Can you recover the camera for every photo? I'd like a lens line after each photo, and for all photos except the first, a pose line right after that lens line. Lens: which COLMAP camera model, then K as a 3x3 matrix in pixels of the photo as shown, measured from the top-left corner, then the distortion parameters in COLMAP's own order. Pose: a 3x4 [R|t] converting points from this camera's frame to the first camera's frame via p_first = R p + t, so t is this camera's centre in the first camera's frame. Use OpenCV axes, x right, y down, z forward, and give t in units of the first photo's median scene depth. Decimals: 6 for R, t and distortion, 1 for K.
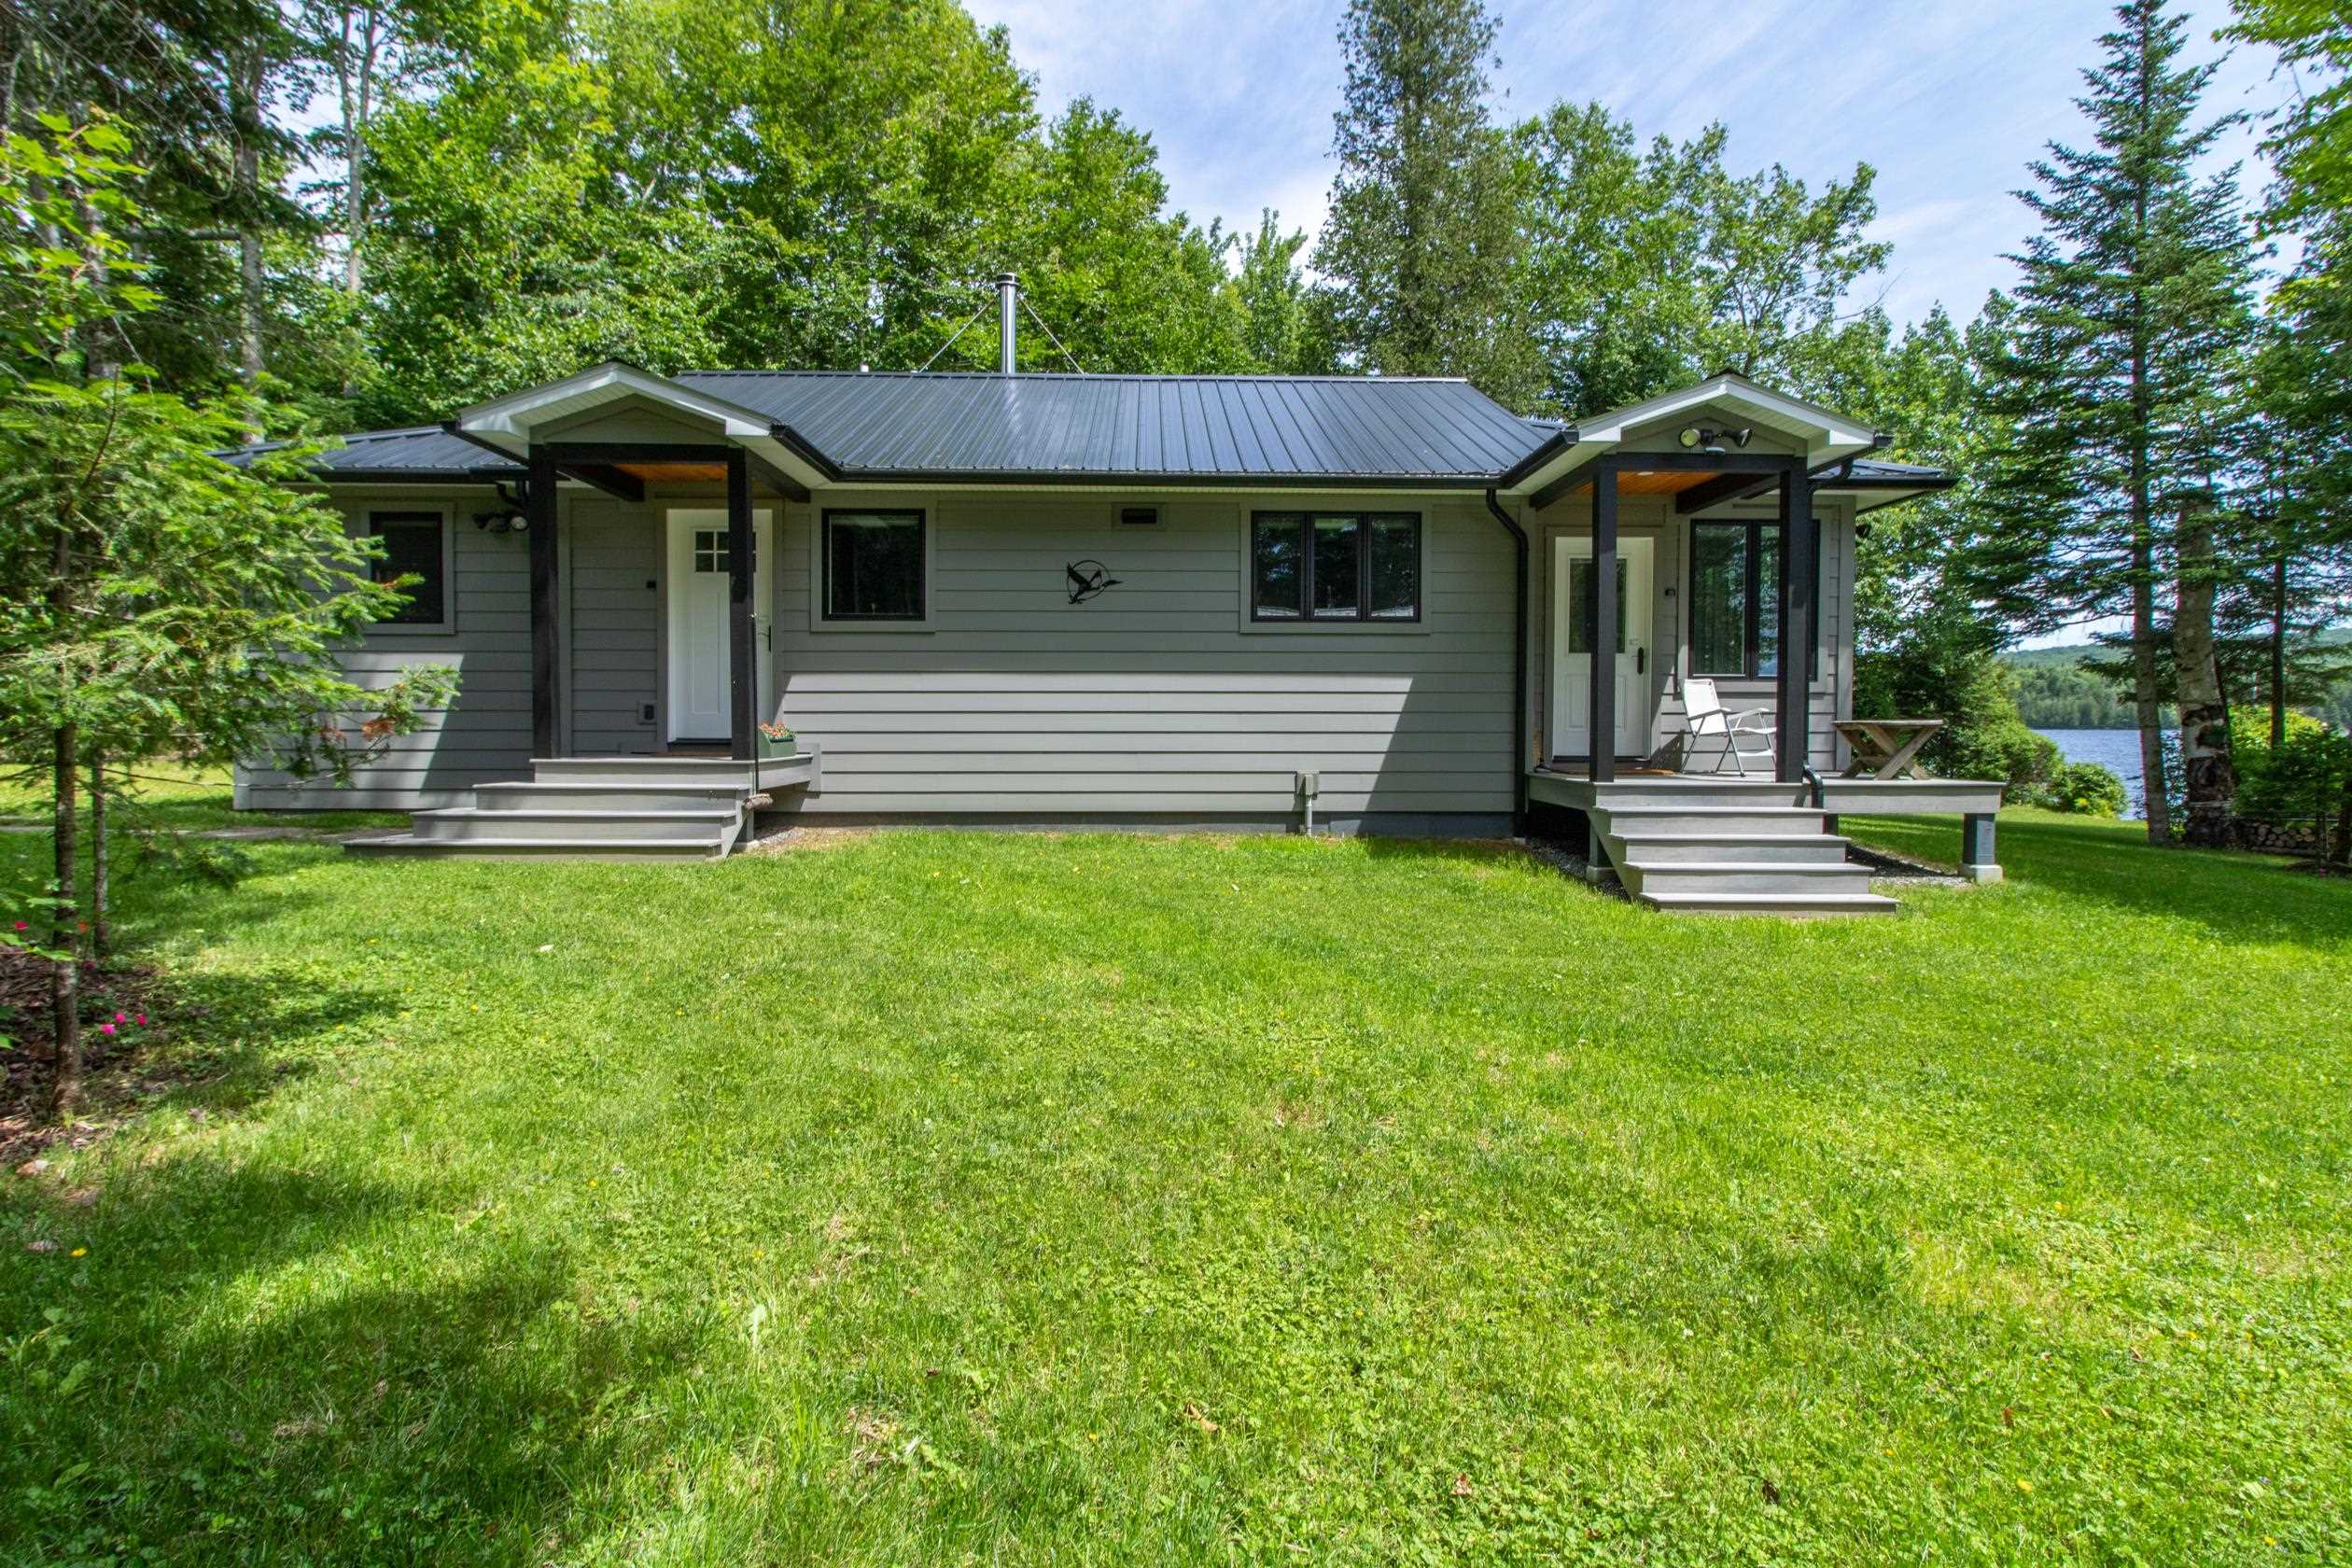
lens RADIAL K [[1098.8, 0, 1176.0], [0, 1098.8, 784.0], [0, 0, 1]] dist [-0.003523, -0.000239]
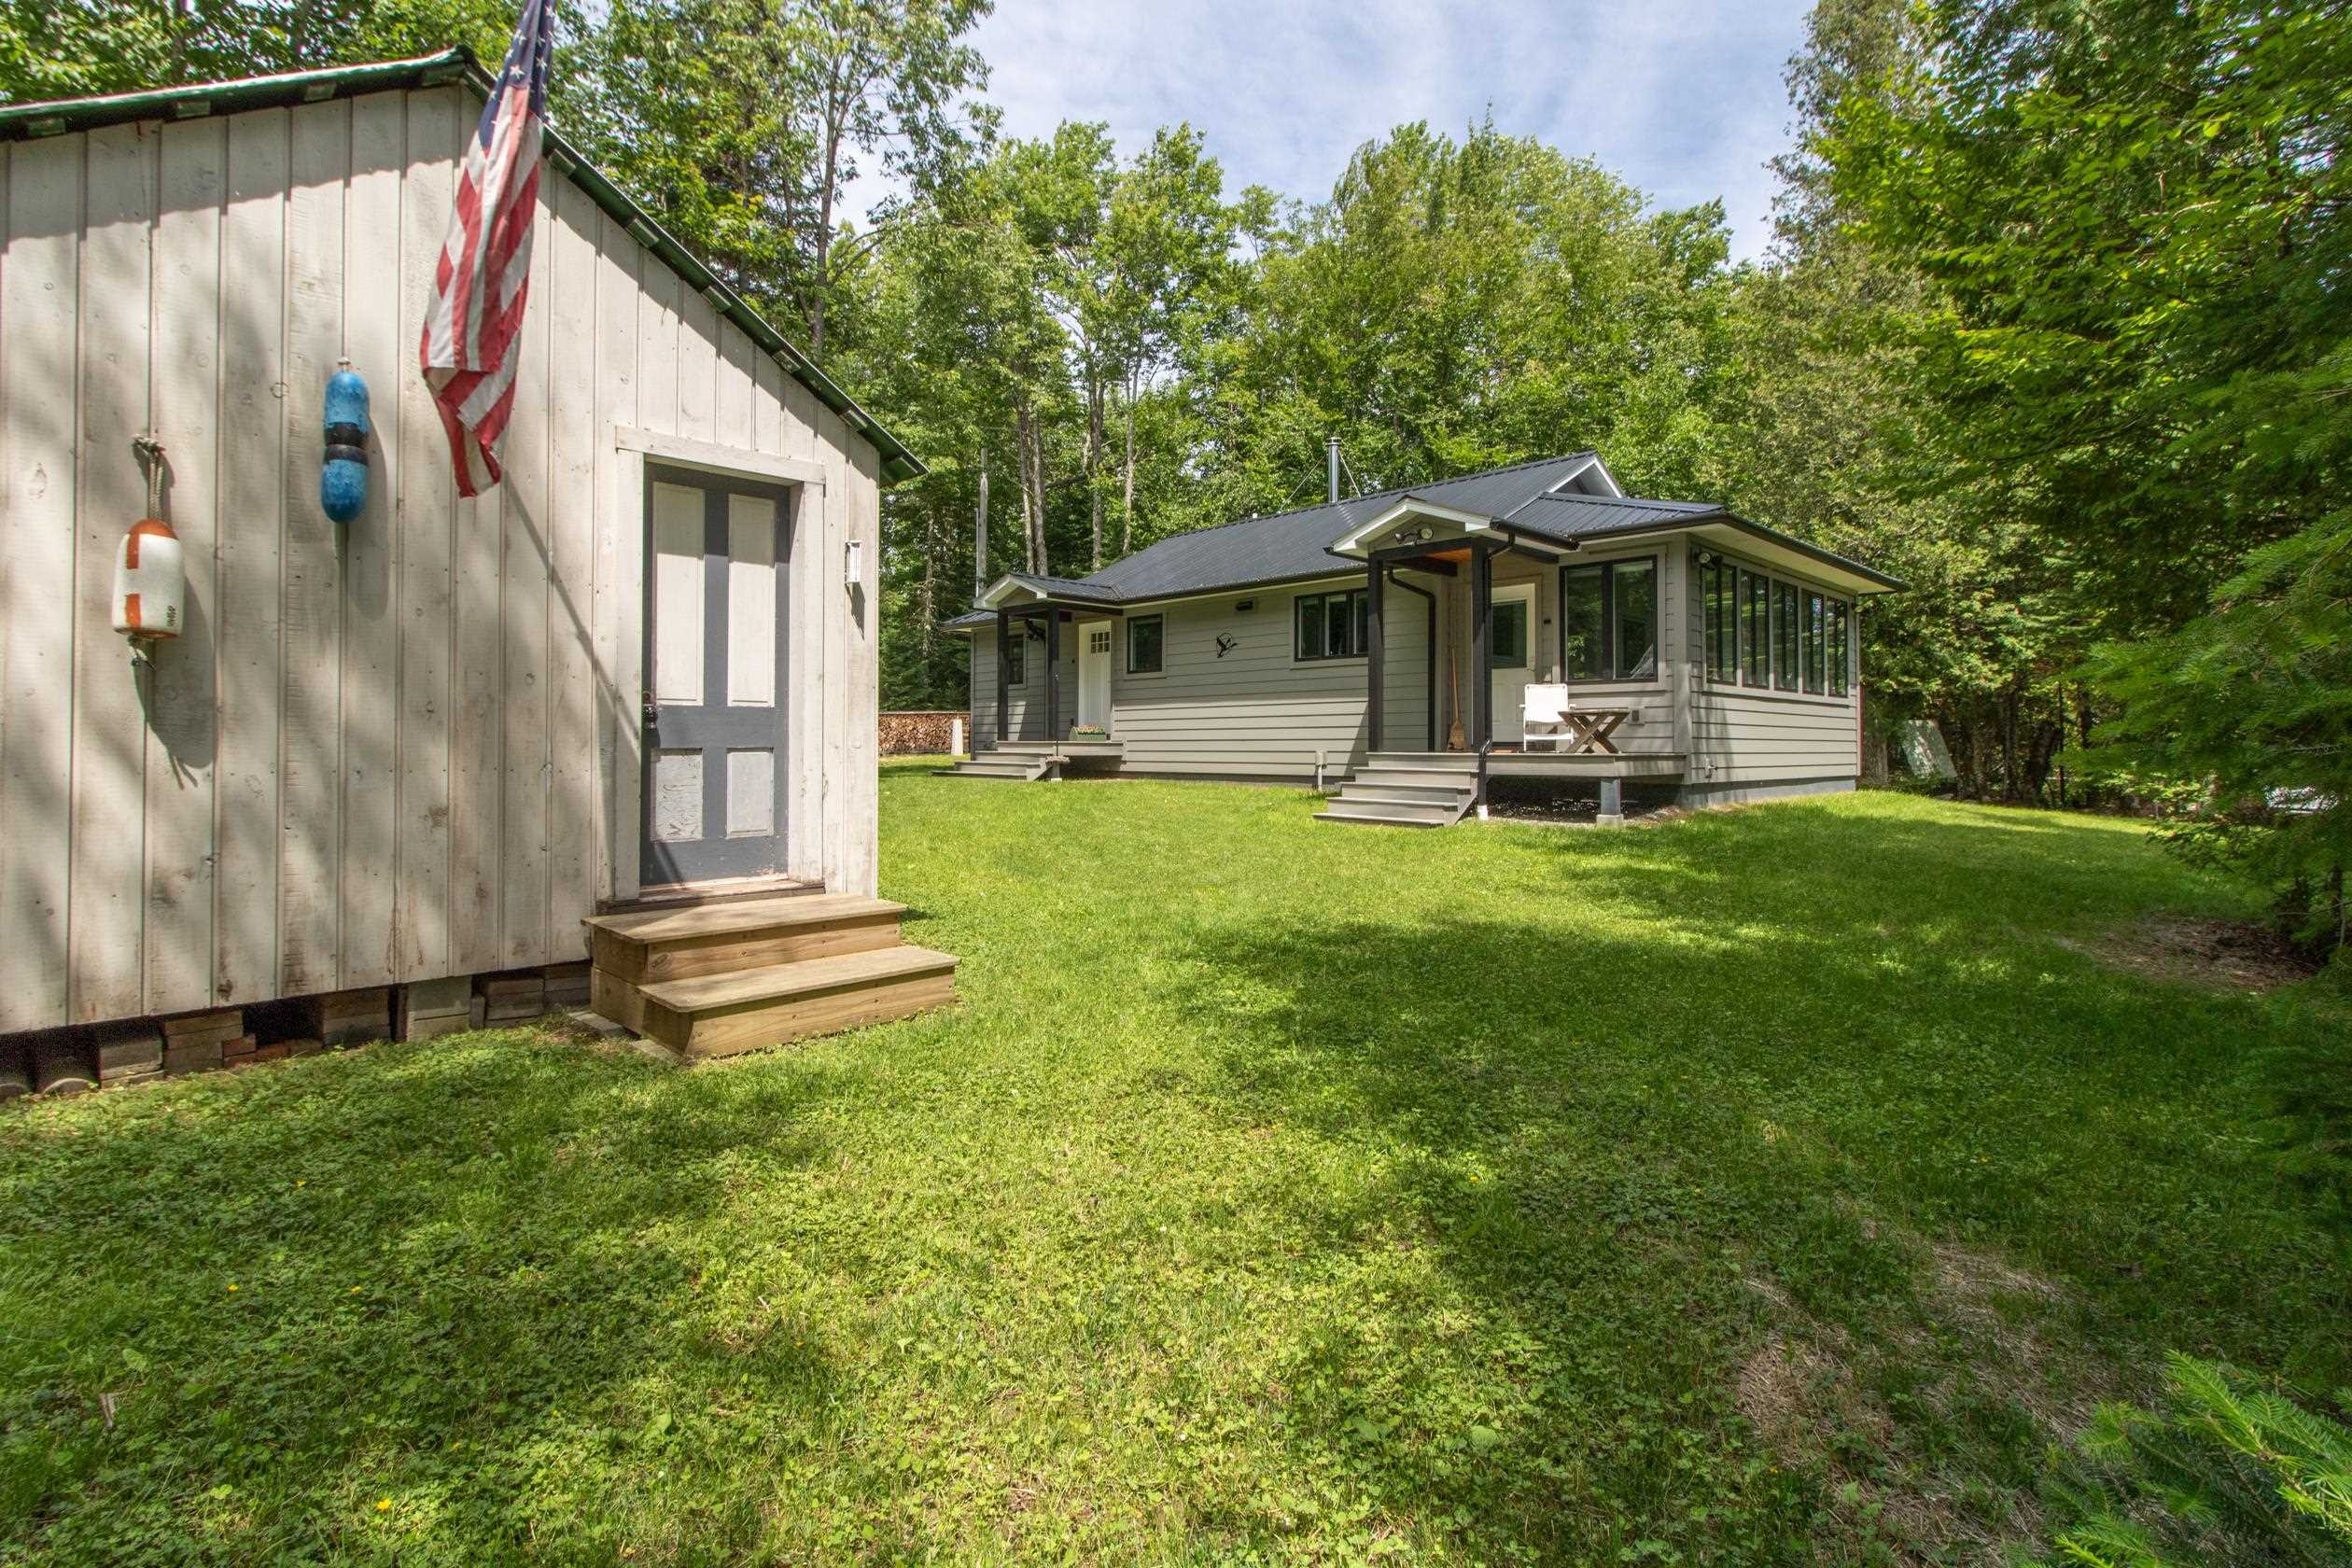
lens RADIAL K [[1098.2, 0, 1179.7], [0, 1098.2, 737.5], [0, 0, 1]] dist [-0.000939, -0.000016]
pose [[0.673147, -0.007773, -0.739468, 1.187648], [-0.030406, 0.998808, -0.038179, 0.037029], [0.738883, 0.048185, 0.672109, -0.249650]]
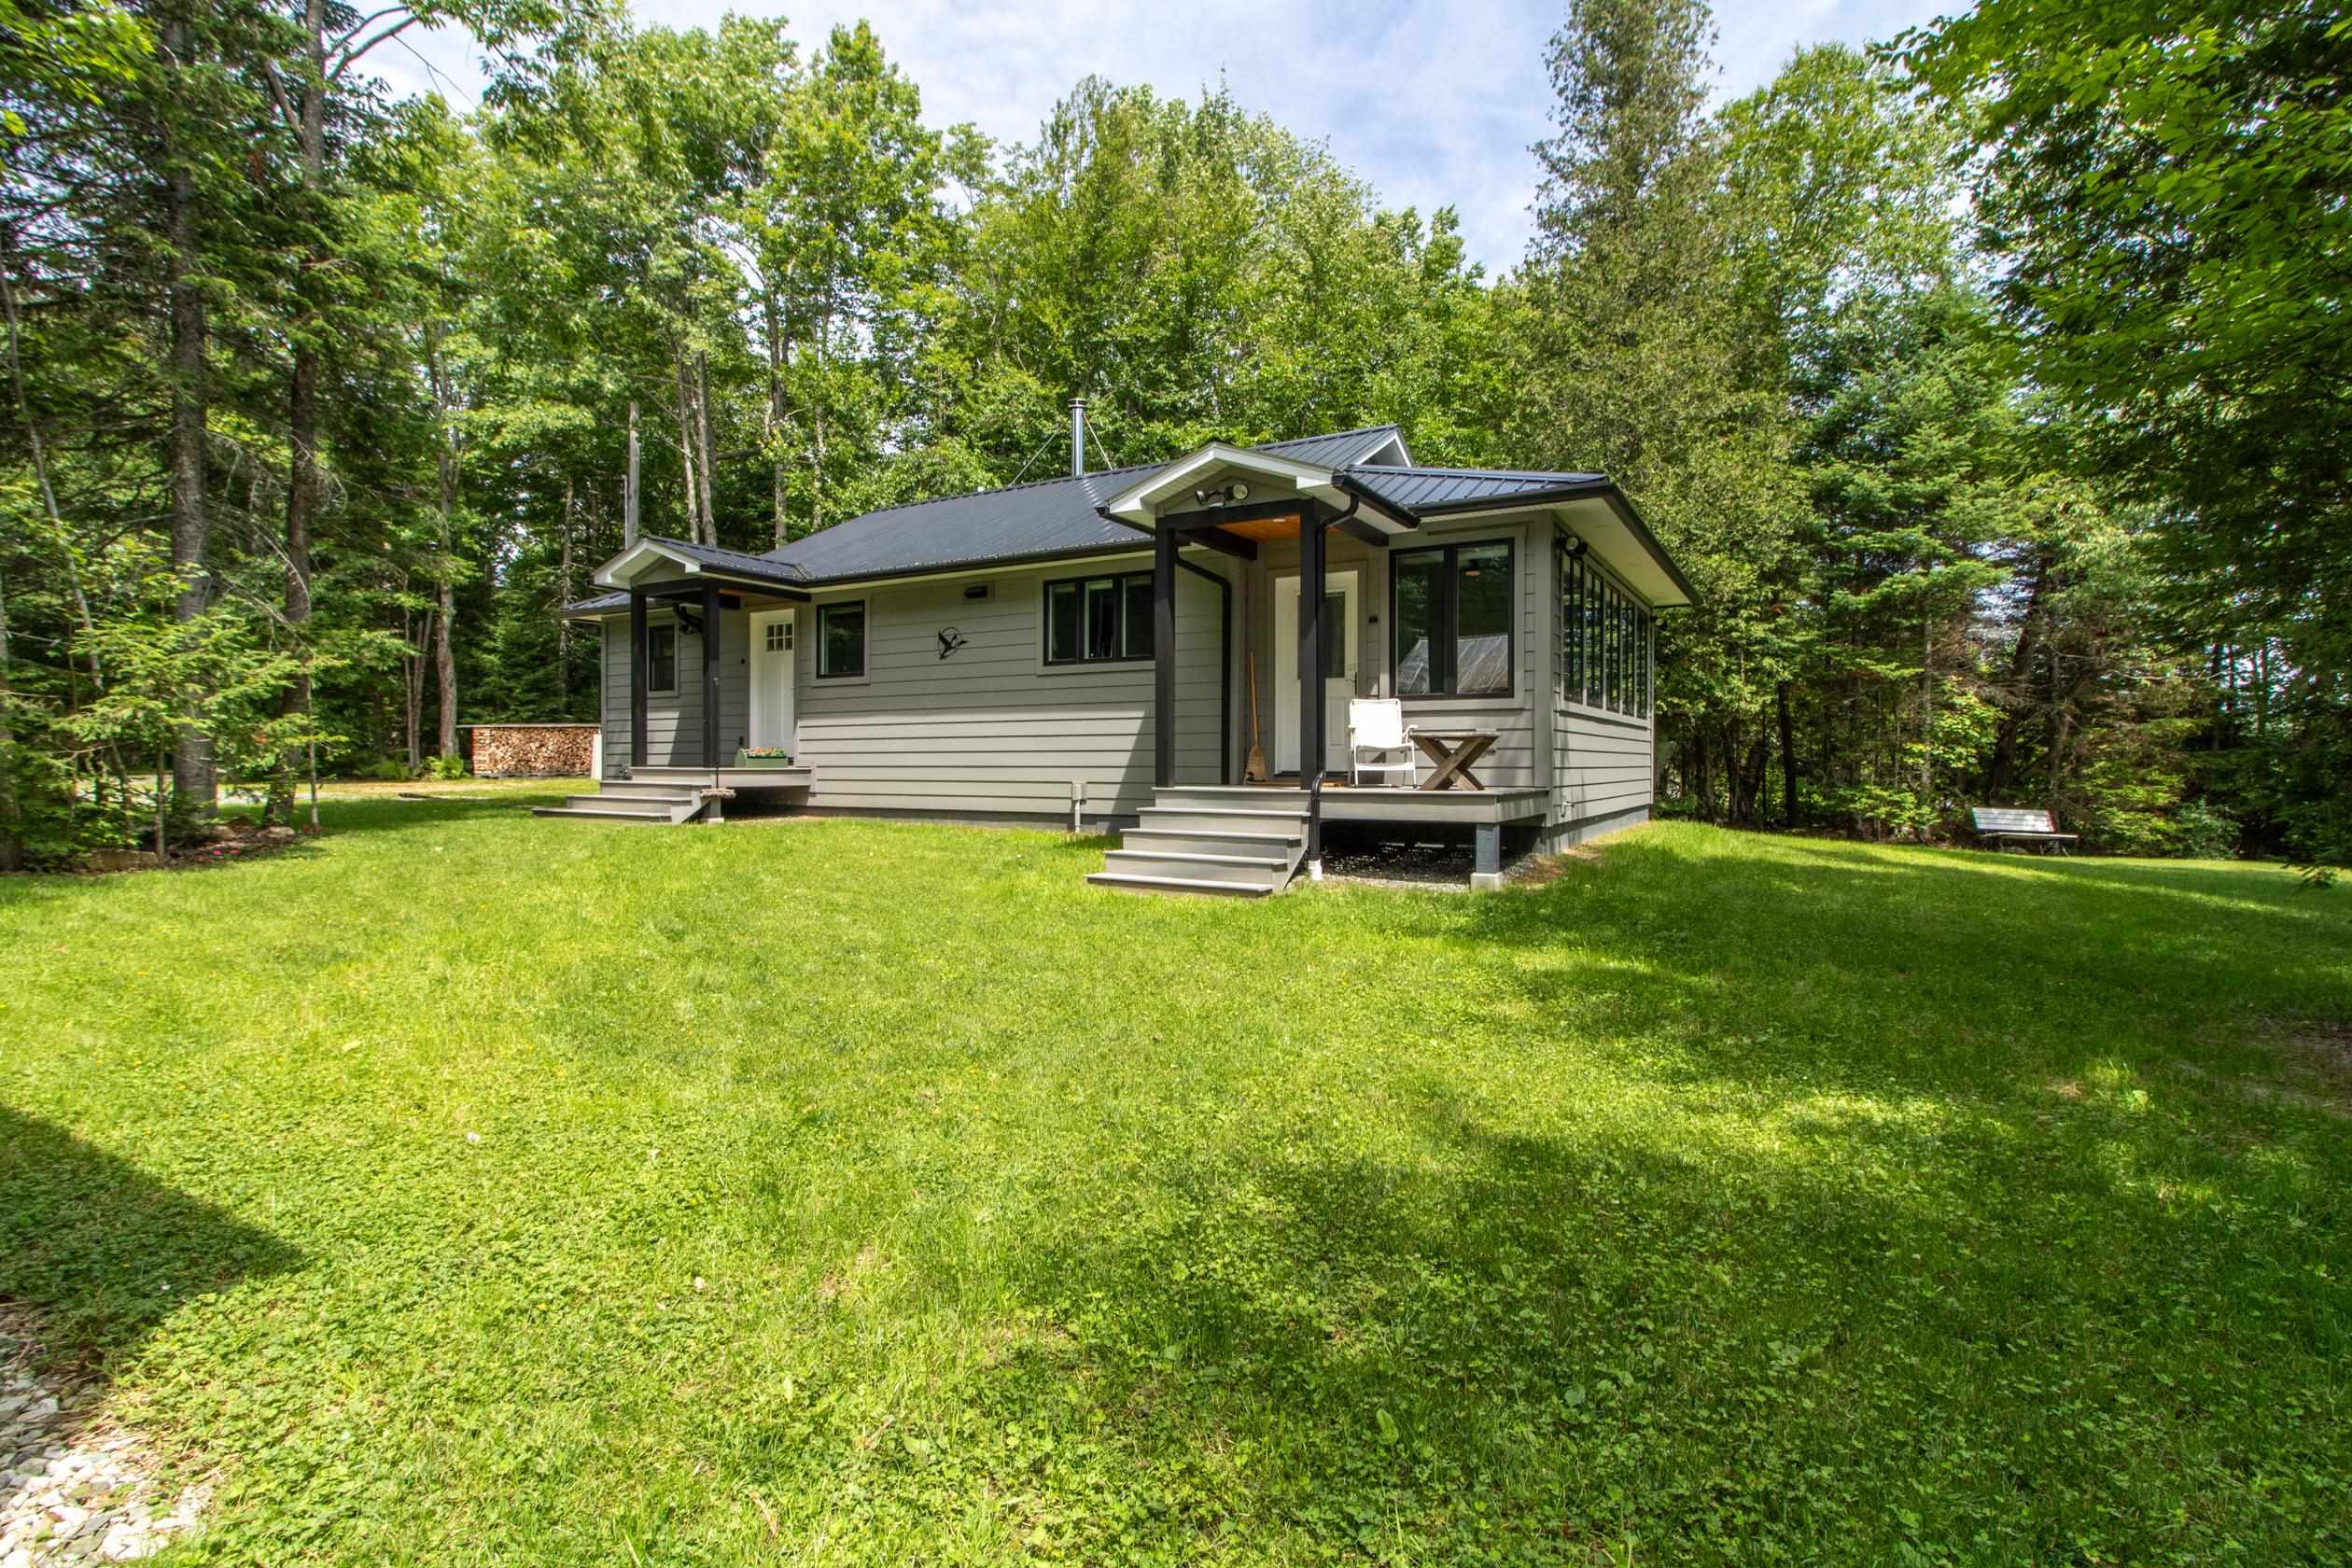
lens RADIAL K [[1098.8, 0, 1176.0], [0, 1098.8, 784.0], [0, 0, 1]] dist [-0.003523, -0.000239]
pose [[0.843429, 0.009298, -0.537160, 0.896296], [-0.021027, 0.999655, -0.015712, 0.008368], [0.536829, 0.024547, 0.843334, -0.004244]]
